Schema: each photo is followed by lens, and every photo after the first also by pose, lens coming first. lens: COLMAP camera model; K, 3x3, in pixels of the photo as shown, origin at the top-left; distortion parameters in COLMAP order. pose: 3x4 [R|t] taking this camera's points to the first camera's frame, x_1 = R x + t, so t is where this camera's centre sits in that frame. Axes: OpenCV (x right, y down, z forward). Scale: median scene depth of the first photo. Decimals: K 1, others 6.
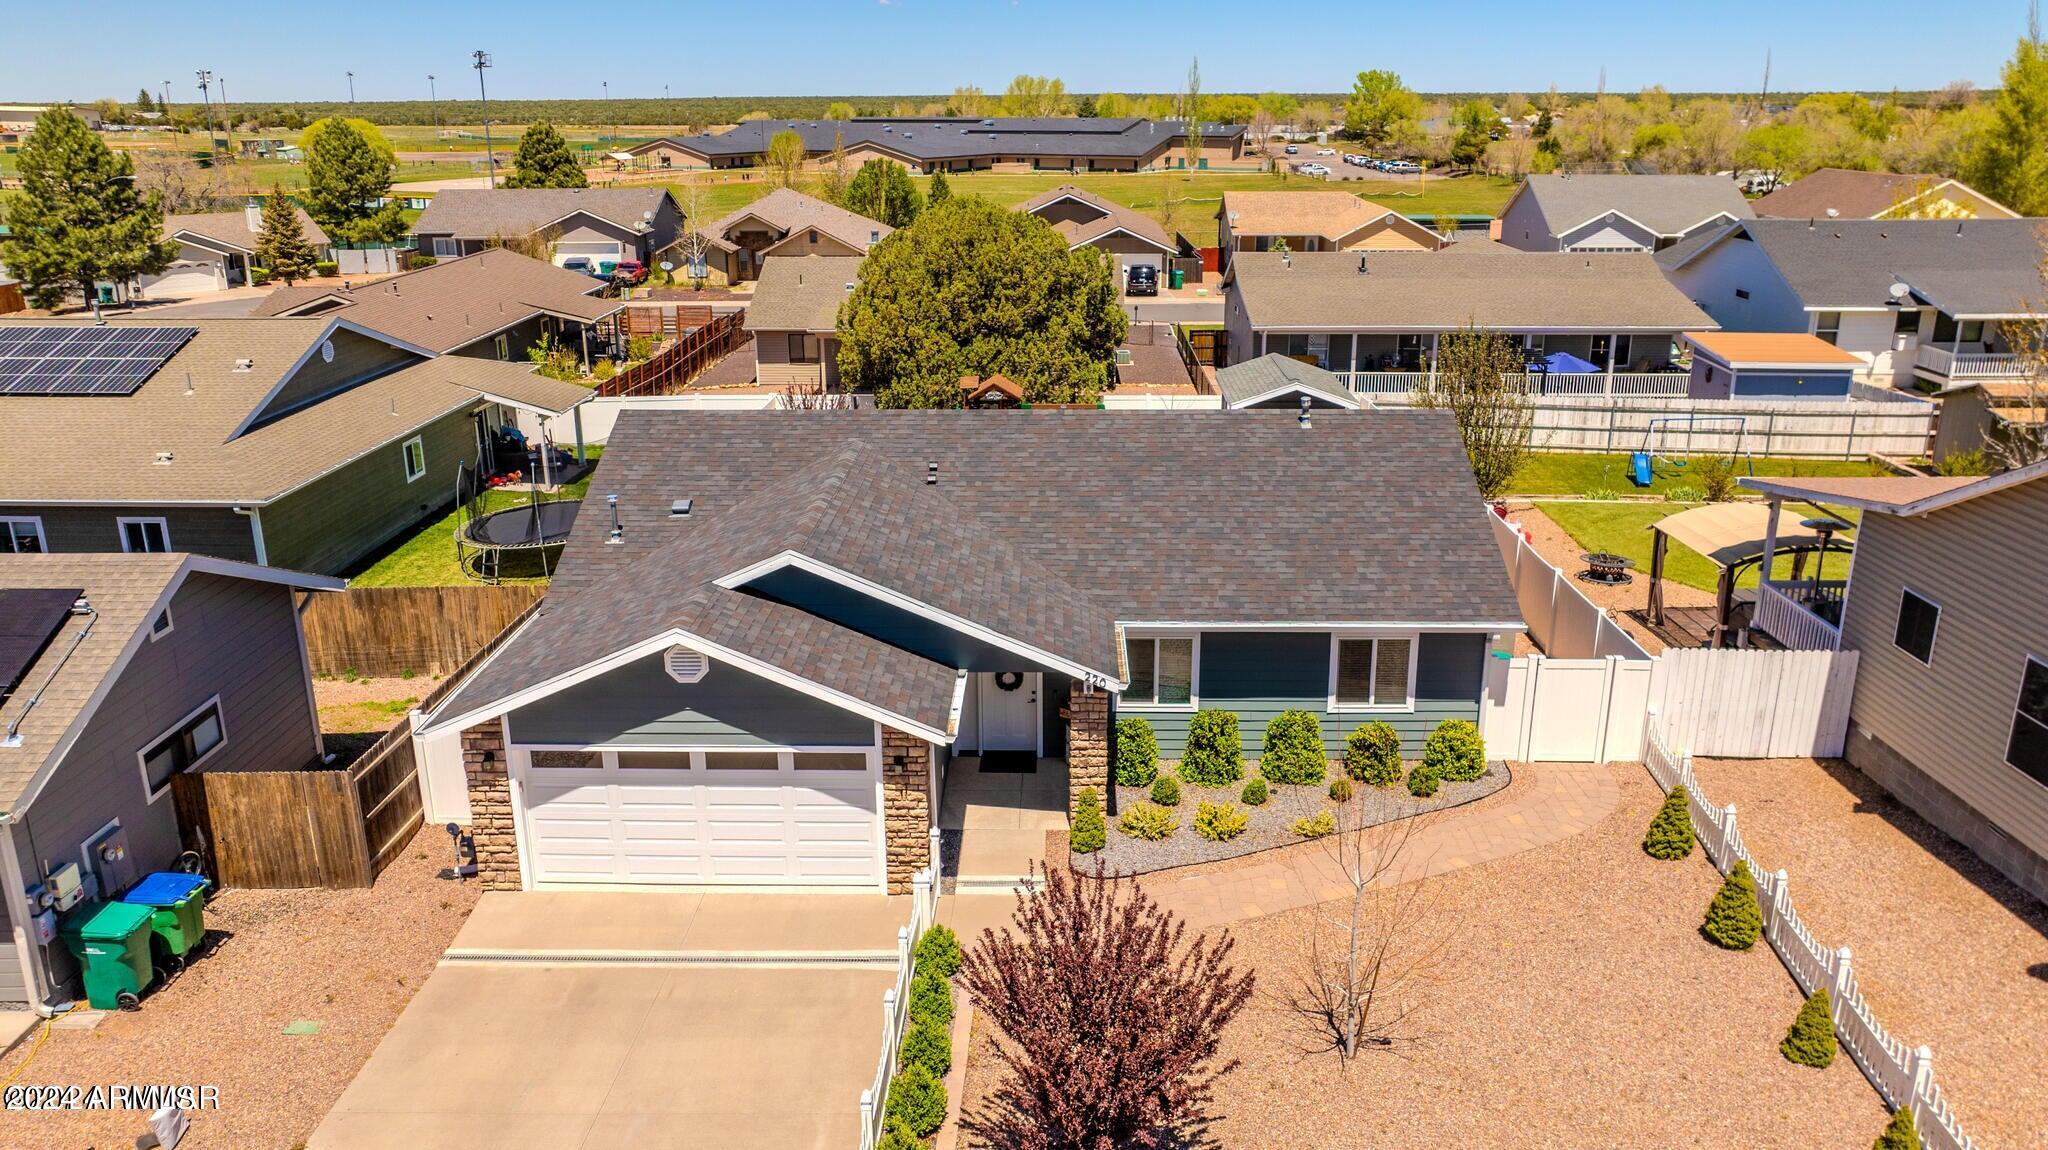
lens RADIAL K [[1481.3, 0, 1026.6], [0, 1481.3, 579.7], [0, 0, 1]] dist [-0.038725, 0.042732]
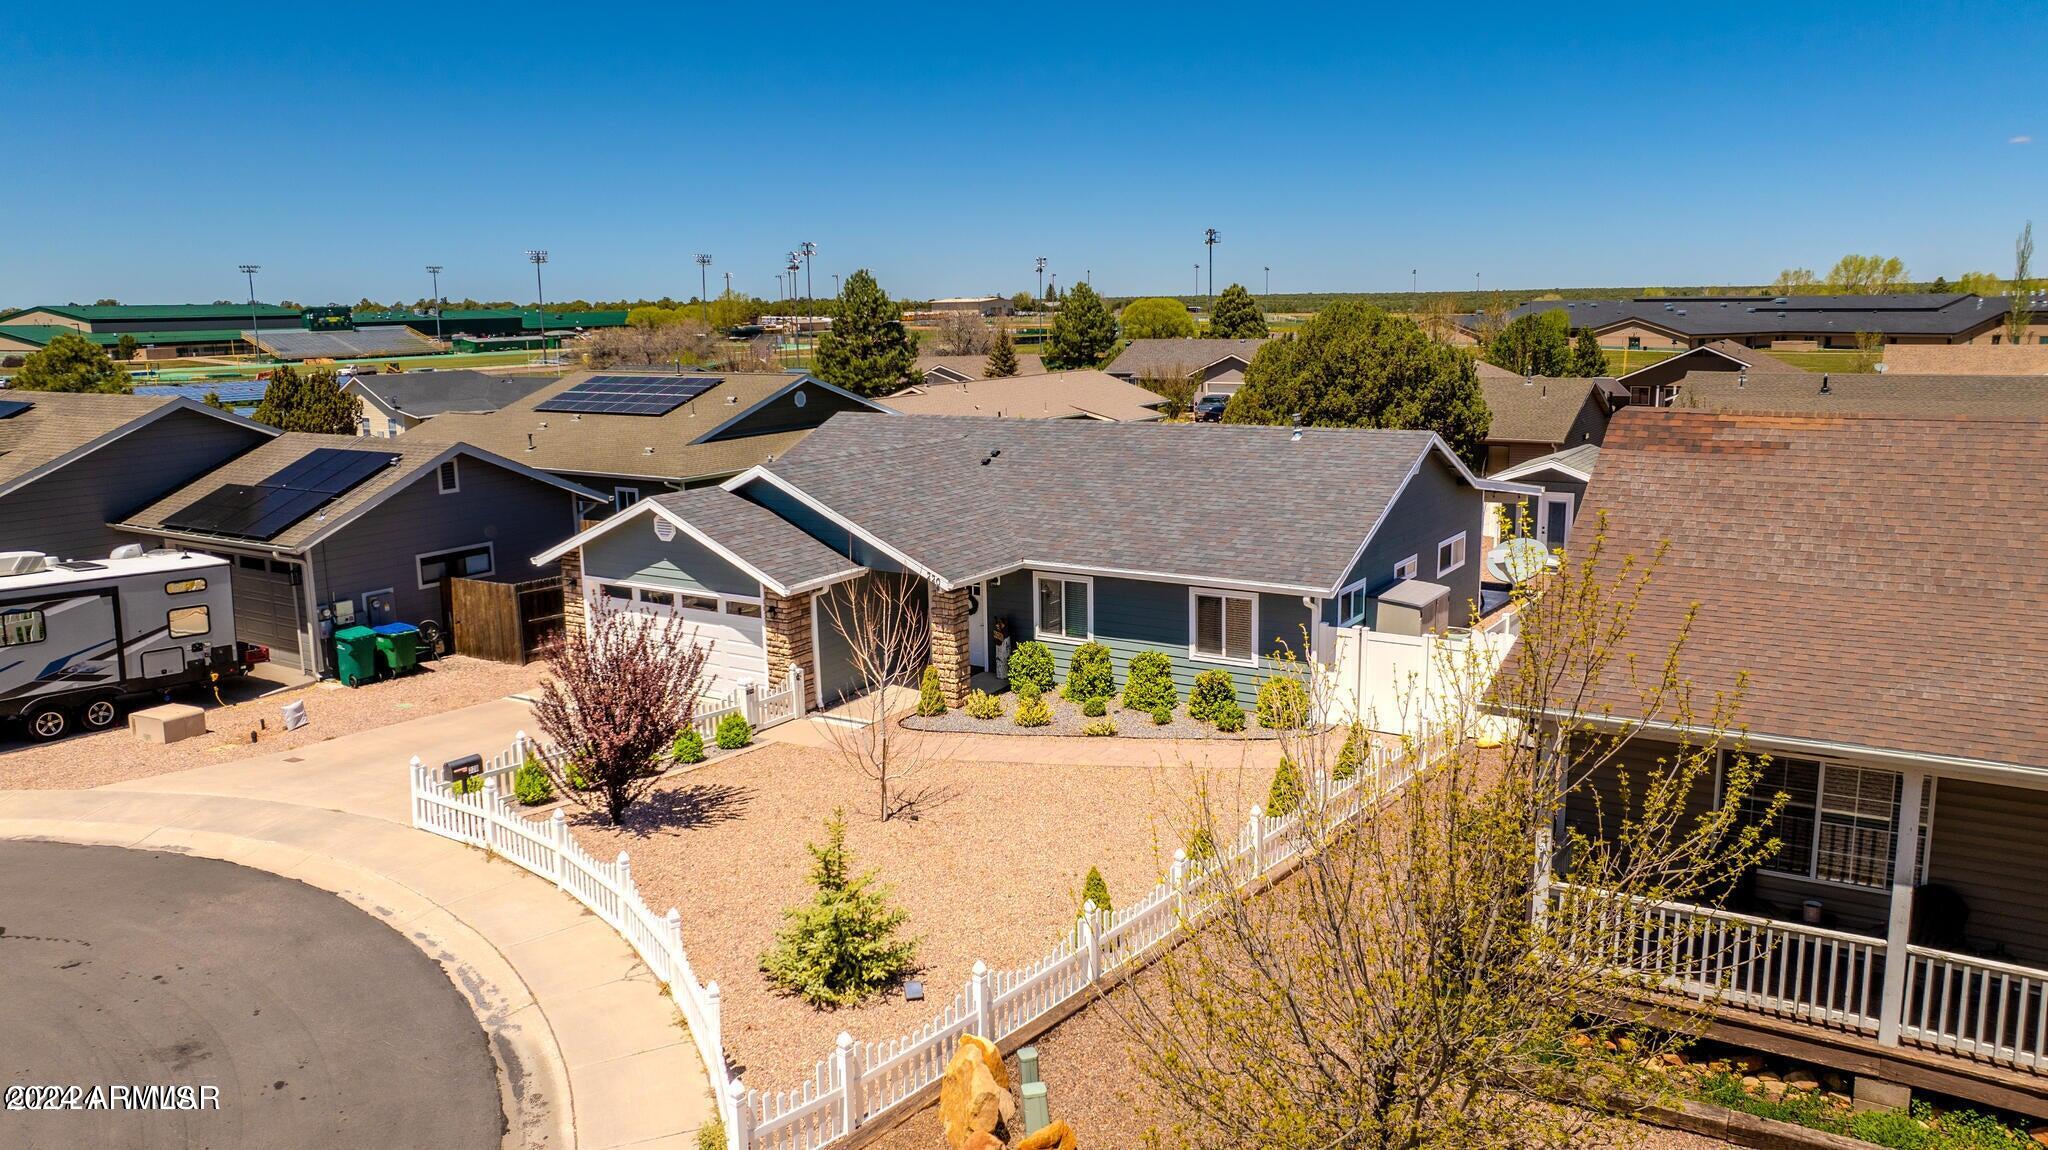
lens RADIAL K [[1436.4, 0, 1025.0], [0, 1436.4, 571.0], [0, 0, 1]] dist [-0.024849, 0.008534]
pose [[0.851959, 0.086456, -0.516422, 0.373458], [-0.149418, 0.985407, -0.081530, 0.074136], [0.501837, 0.146623, 0.852444, -0.017720]]
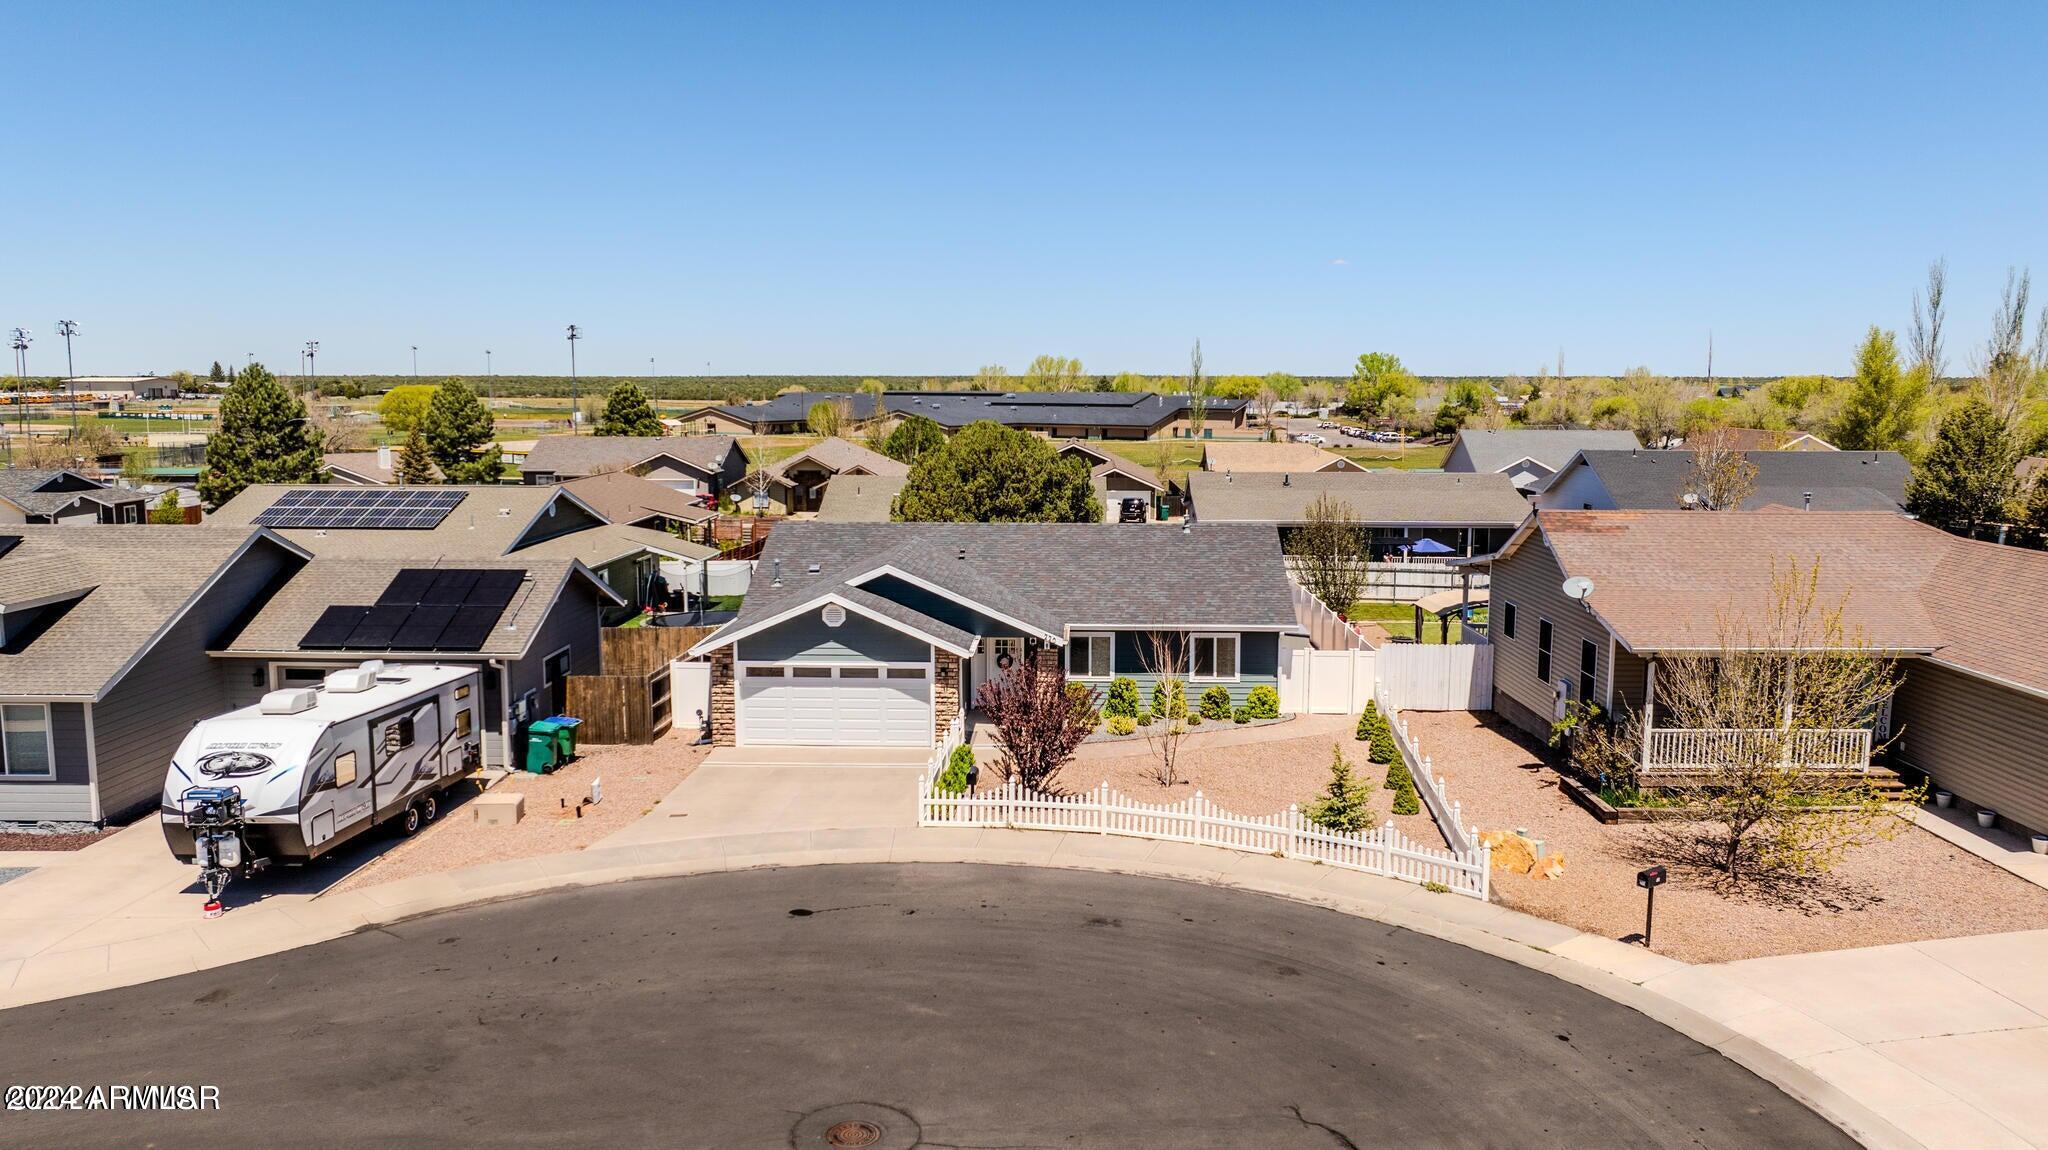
lens RADIAL K [[1496.8, 0, 1027.8], [0, 1496.8, 580.3], [0, 0, 1]] dist [-0.013824, -0.014126]
pose [[0.999871, 0.009317, -0.013056, 0.020659], [-0.011523, 0.983486, -0.180617, 0.162289], [0.011158, 0.180744, 0.983467, -0.411569]]
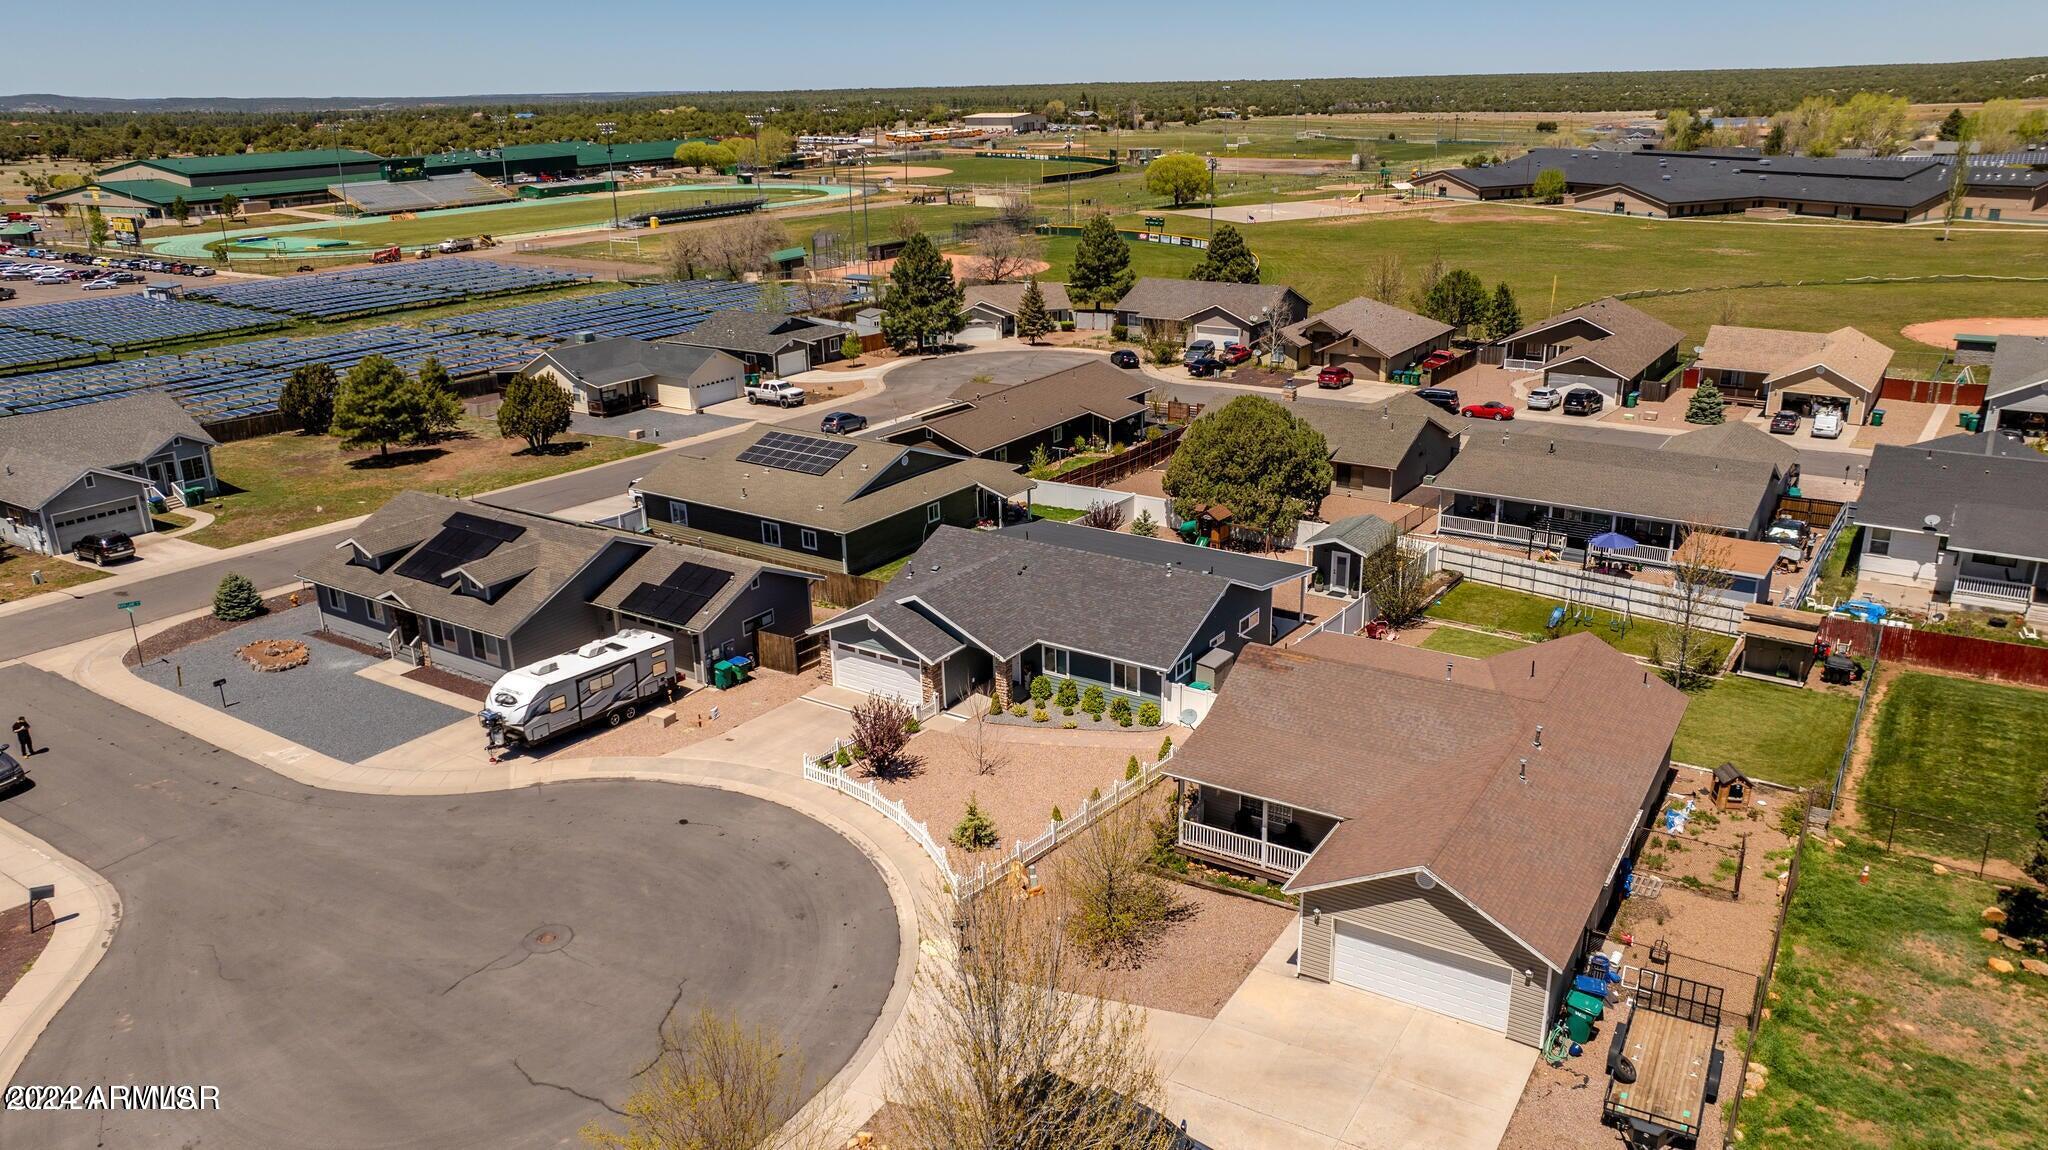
lens RADIAL K [[1438.6, 0, 1024.3], [0, 1438.6, 561.8], [0, 0, 1]] dist [-0.025656, 0.000830]
pose [[0.839646, 0.160660, -0.518829, 0.752068], [-0.152601, 0.986553, 0.058535, -0.142629], [0.521256, 0.030025, 0.852872, -0.688104]]
